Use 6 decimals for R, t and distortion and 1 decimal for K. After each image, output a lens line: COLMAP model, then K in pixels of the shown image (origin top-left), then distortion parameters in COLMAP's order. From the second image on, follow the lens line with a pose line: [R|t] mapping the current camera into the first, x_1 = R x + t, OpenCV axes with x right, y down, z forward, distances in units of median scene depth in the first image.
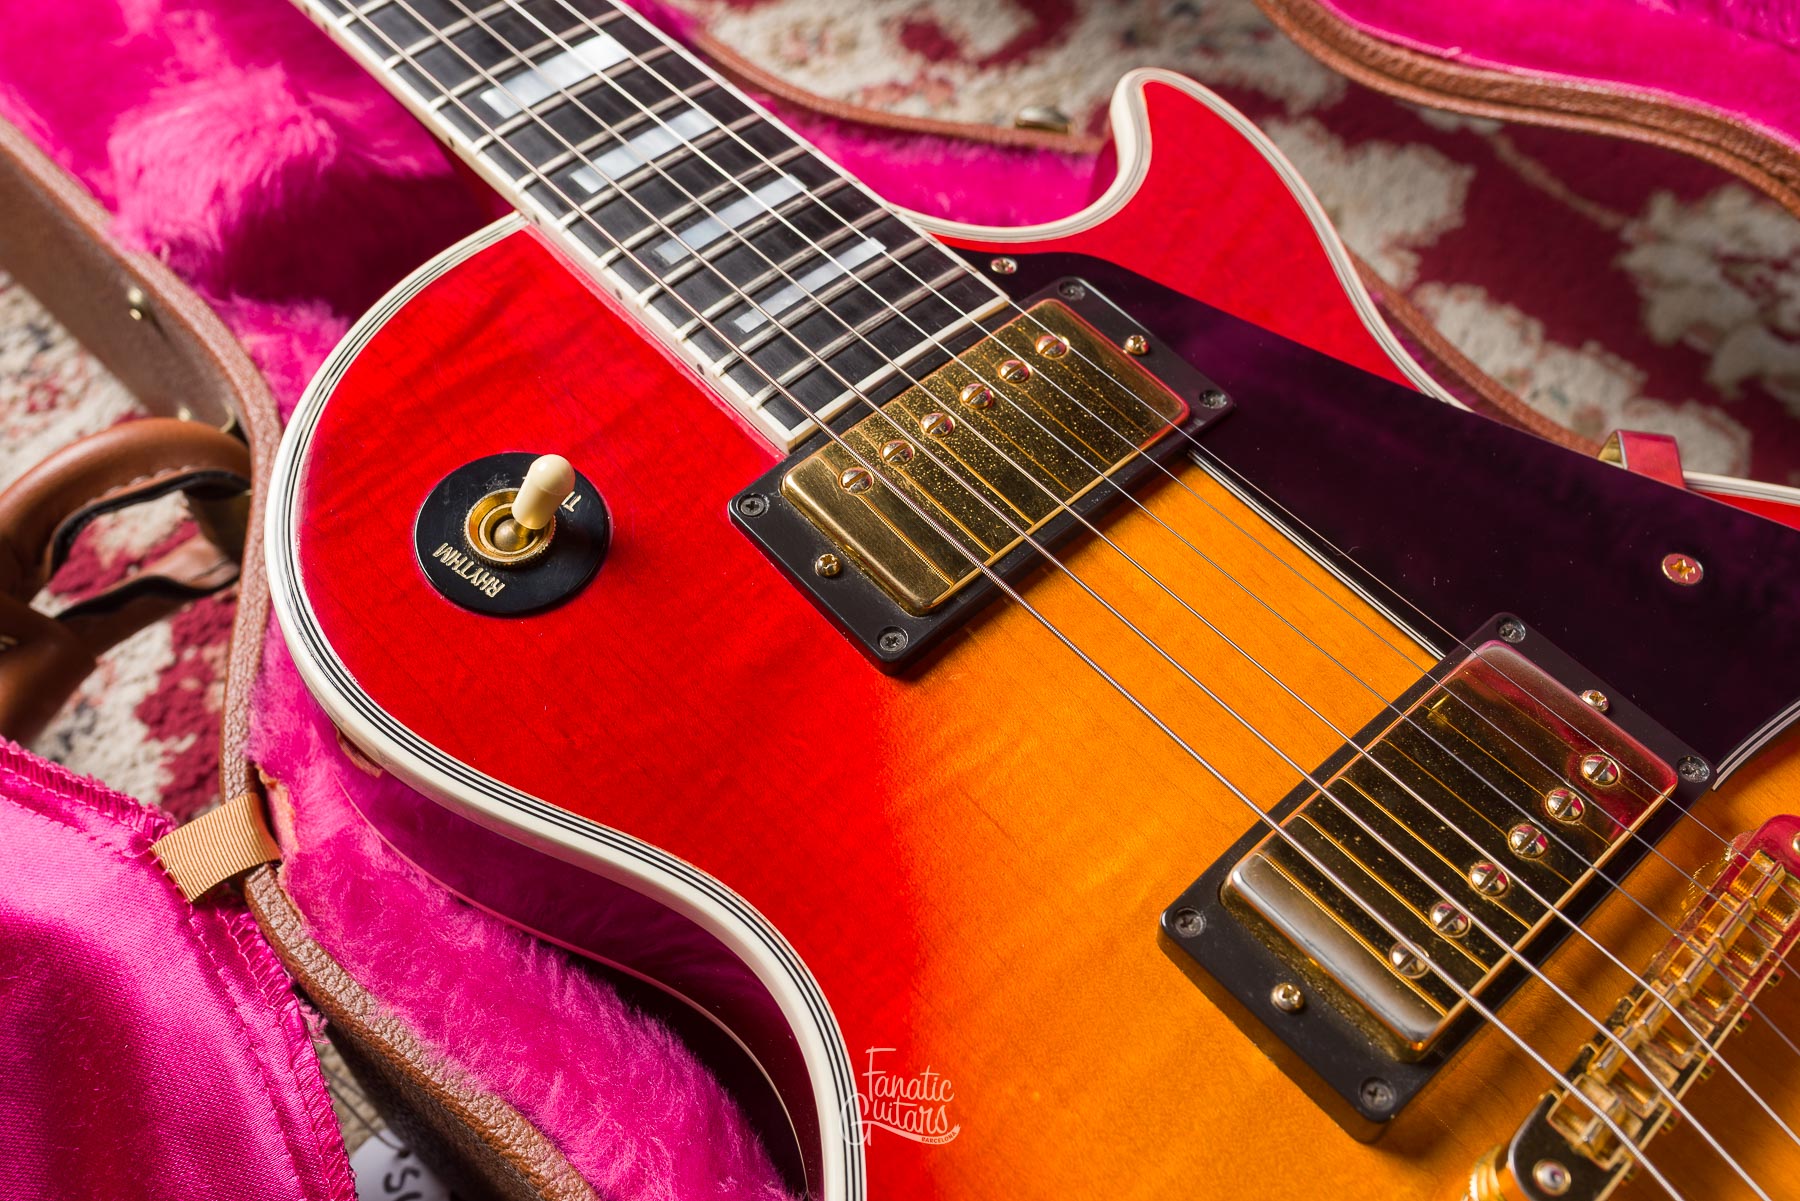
lens RADIAL K [[1801.0, 0, 900.0], [0, 1801.0, 600.5], [0, 0, 1]] dist [0.001673, 0.000013]
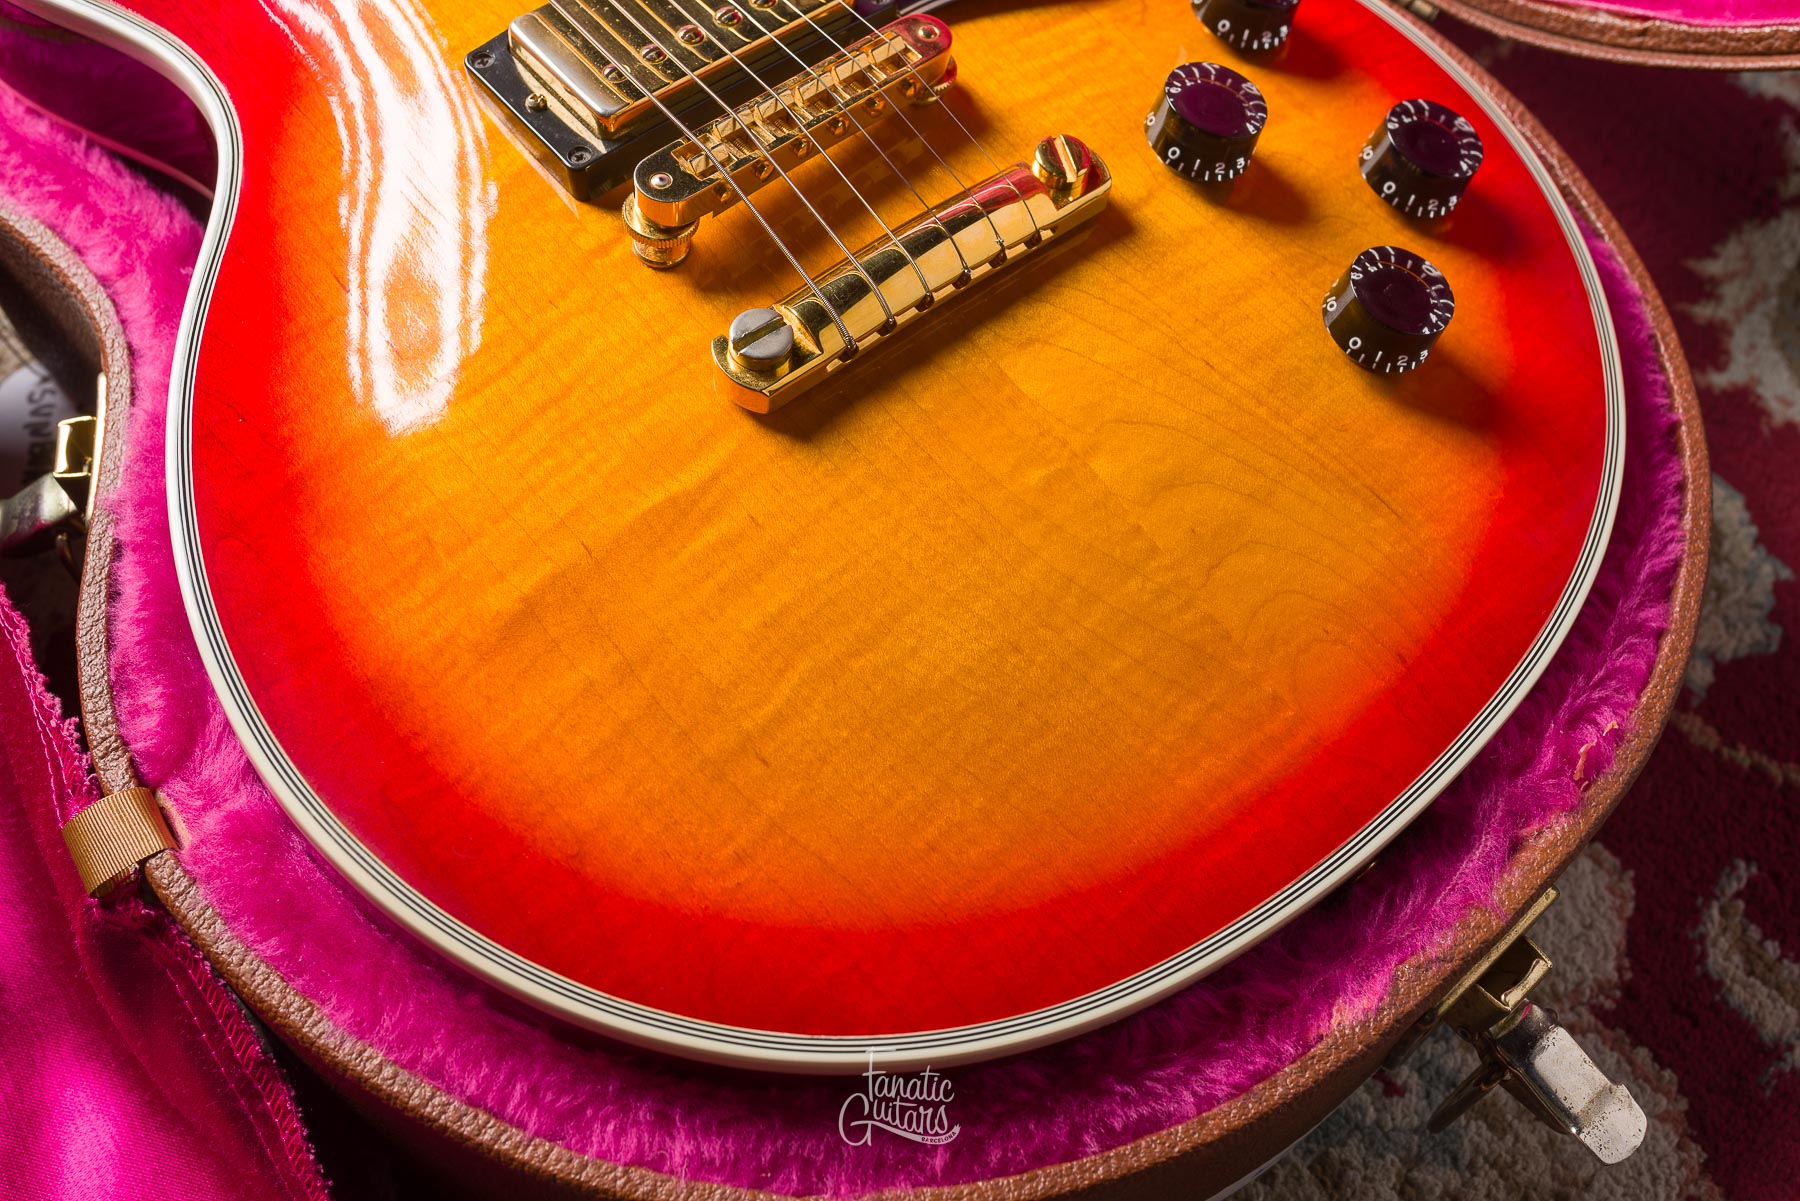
lens RADIAL K [[1781.2, 0, 900.0], [0, 1781.2, 600.5], [0, 0, 1]] dist [-0.003309, 0.007350]
pose [[0.999011, 0.043555, -0.008894, 0.368801], [-0.042775, 0.996310, 0.074404, 0.343511], [0.012101, -0.073950, 0.997188, -0.307461]]
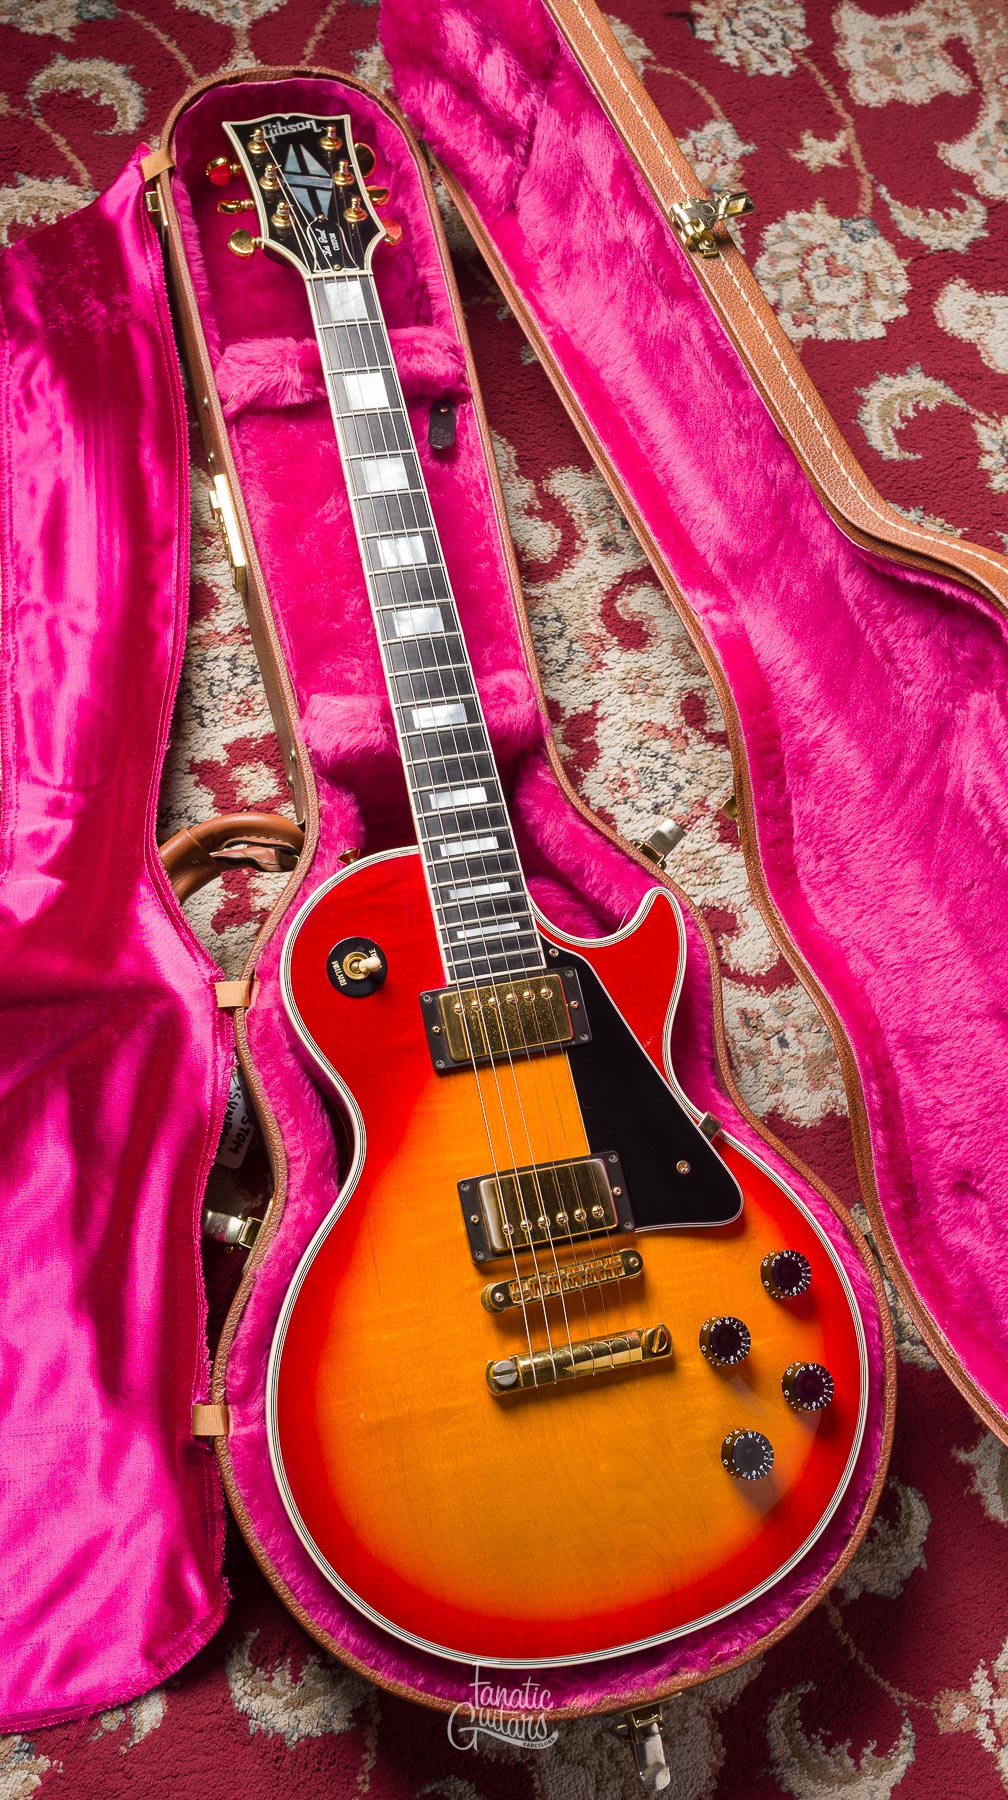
lens RADIAL K [[1750.4, 0, 518.6], [0, 1750.4, 897.4], [0, 0, 1]] dist [-0.006332, -0.005235]
pose [[0.860291, 0.504061, -0.076299, 0.159793], [-0.473393, 0.845397, 0.247392, -0.829992], [0.189204, -0.176710, 0.965907, -1.509436]]
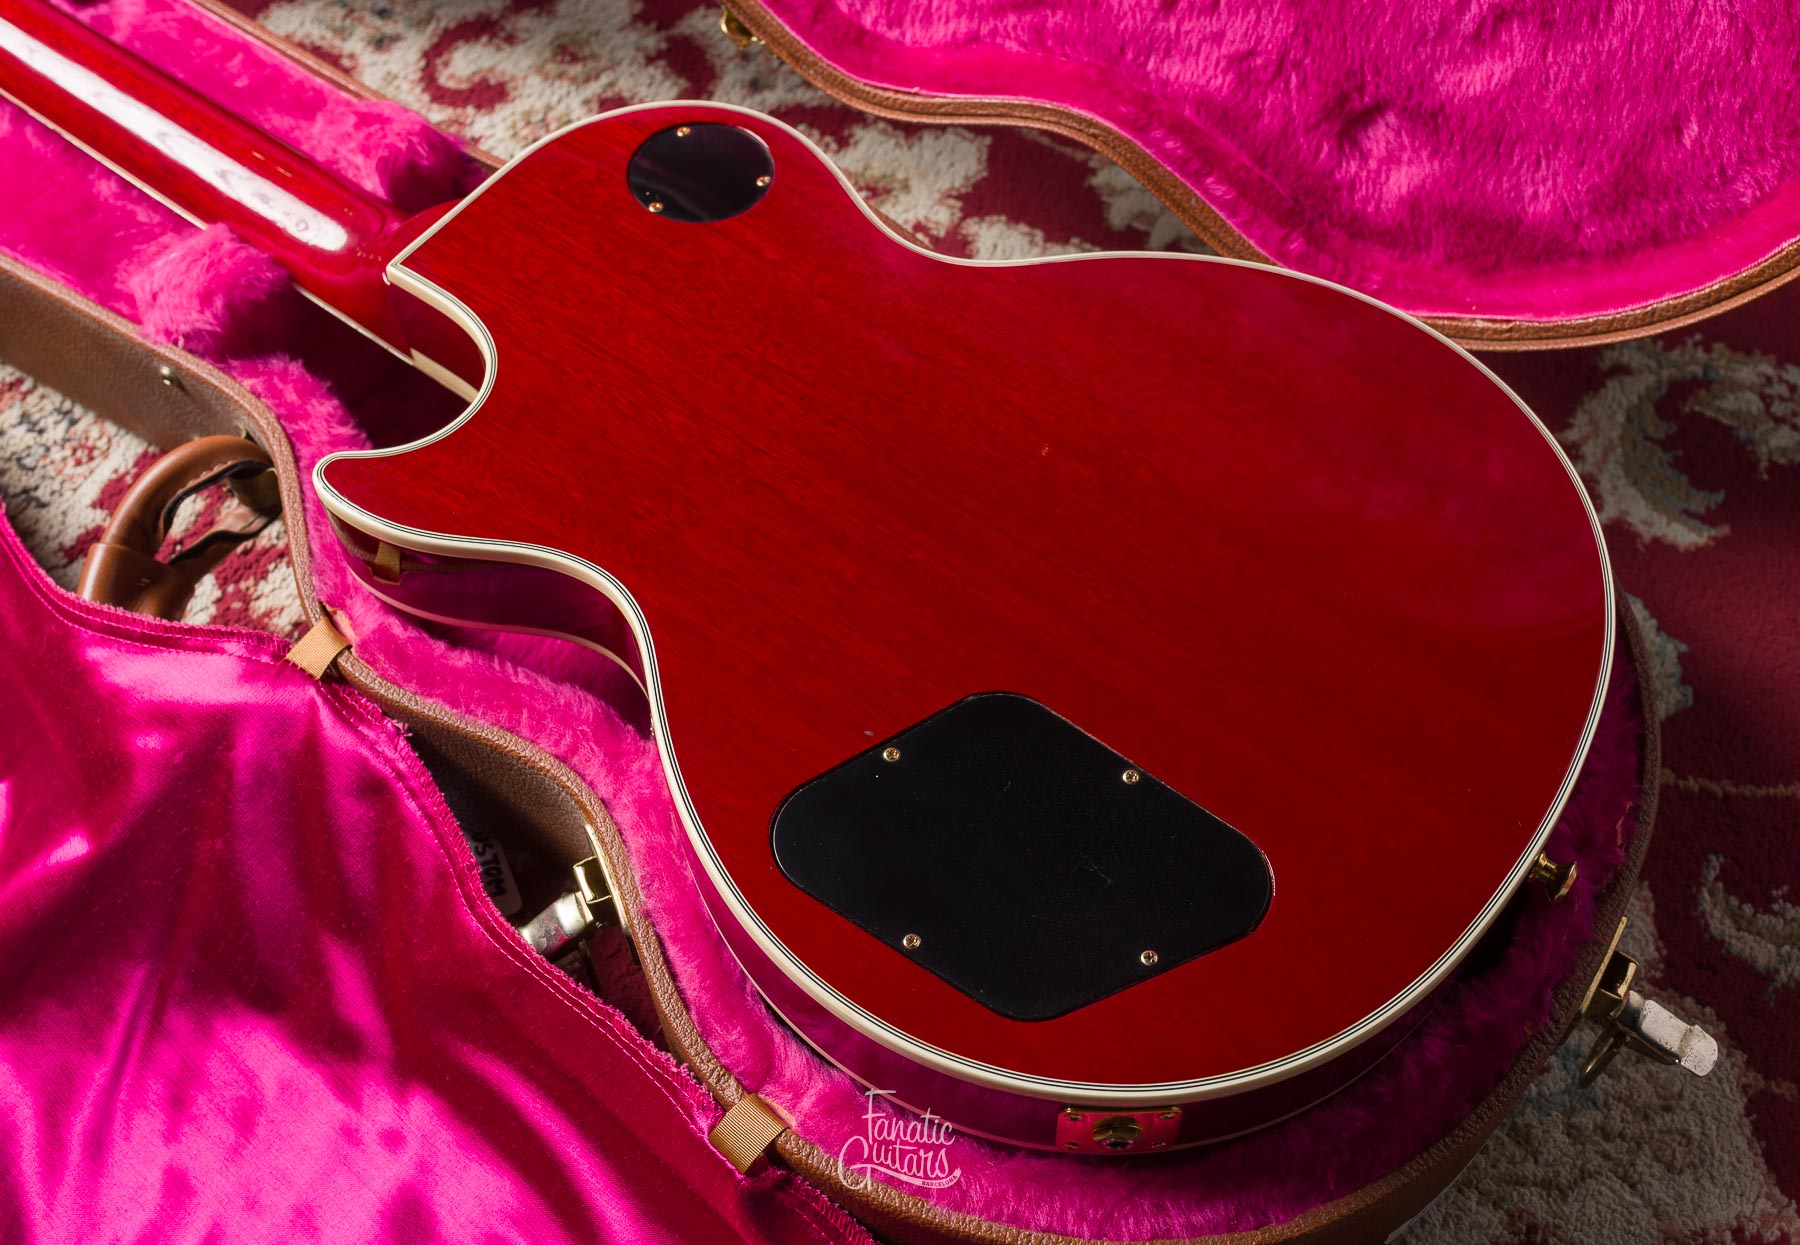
lens RADIAL K [[1836.9, 0, 949.9], [0, 1836.9, 635.2], [0, 0, 1]] dist [0.002517, -0.009833]
pose [[0.973892, -0.199227, 0.108825, 0.048093], [0.195262, 0.979669, 0.046060, 0.142597], [-0.115789, -0.023609, 0.992993, -0.823191]]
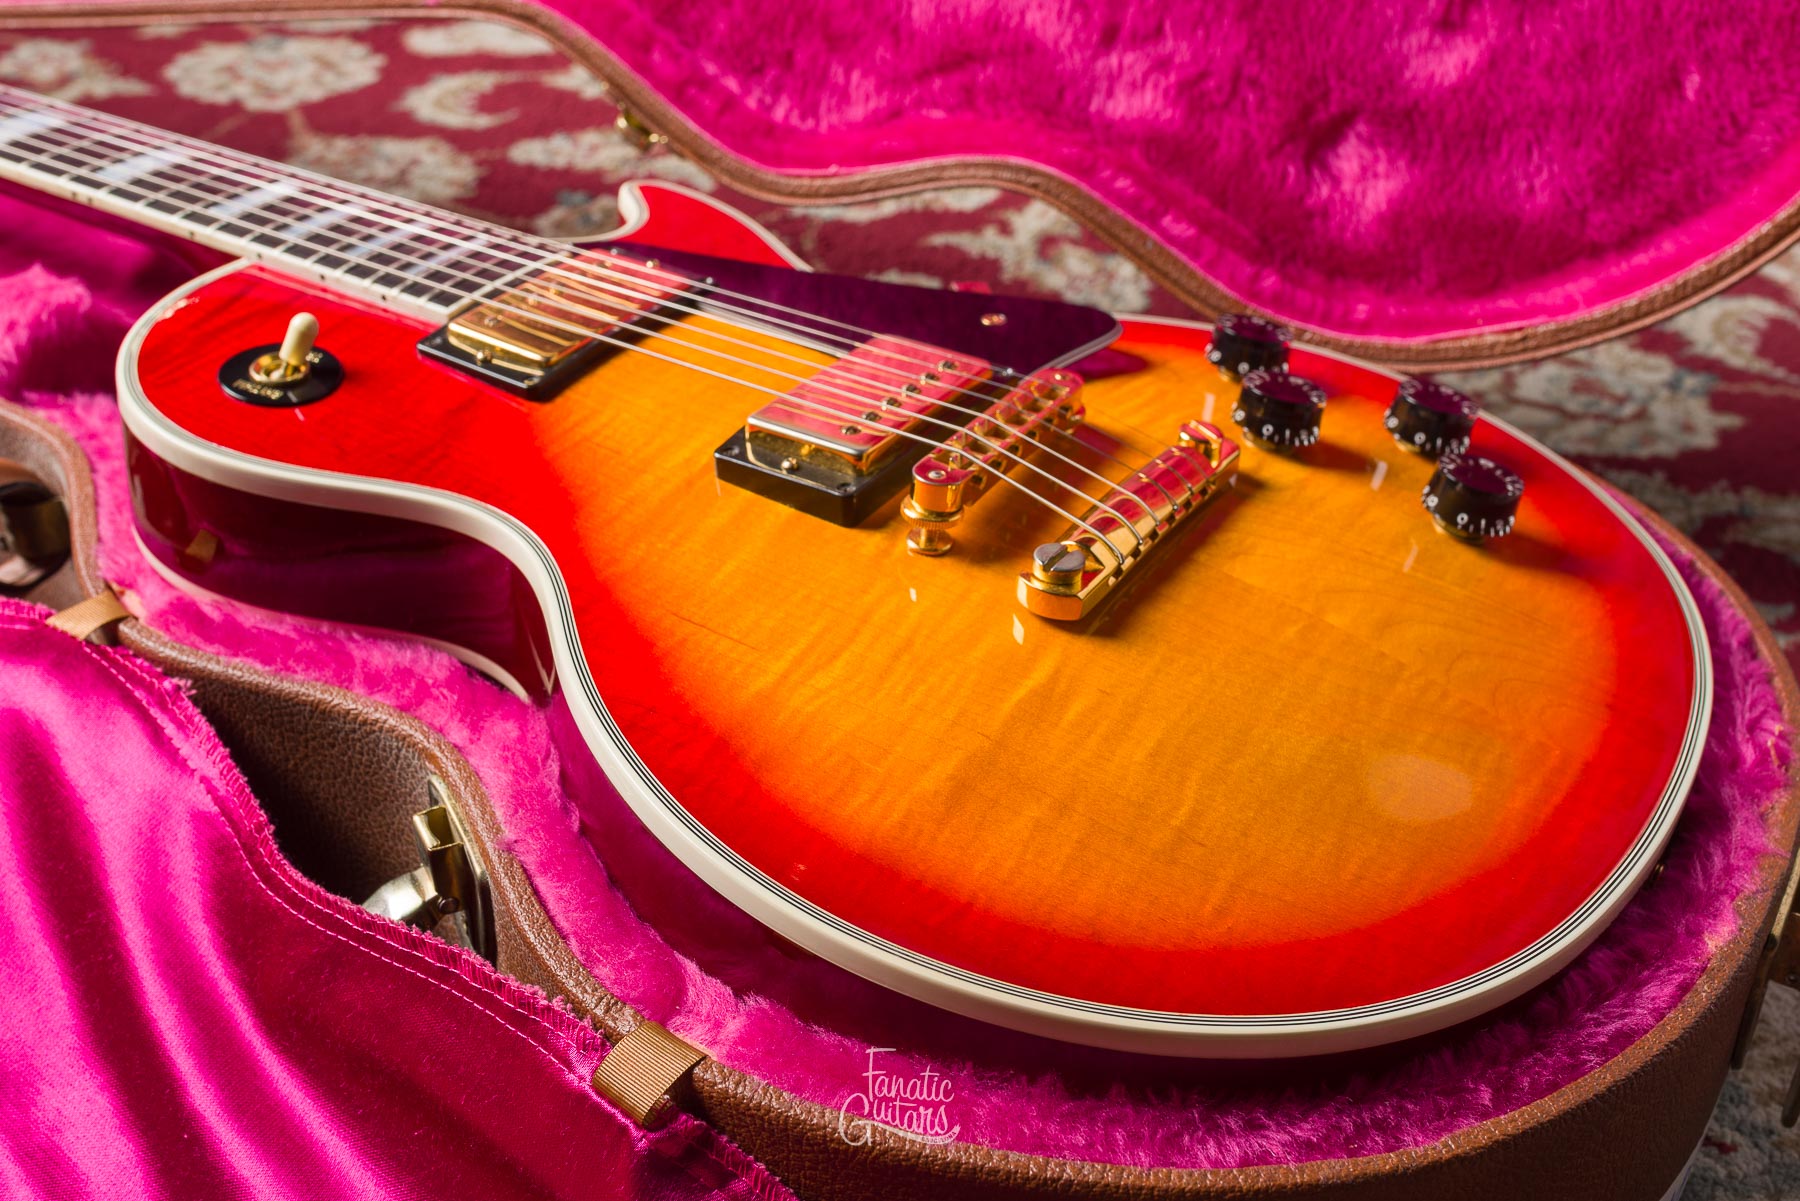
lens RADIAL K [[2082.7, 0, 900.0], [0, 2082.7, 600.5], [0, 0, 1]] dist [0.002341, -0.004262]
pose [[0.962797, -0.150587, 0.224379, -0.106656], [0.222853, 0.912096, -0.344119, 0.727929], [-0.152836, 0.381320, 0.911722, -0.554558]]
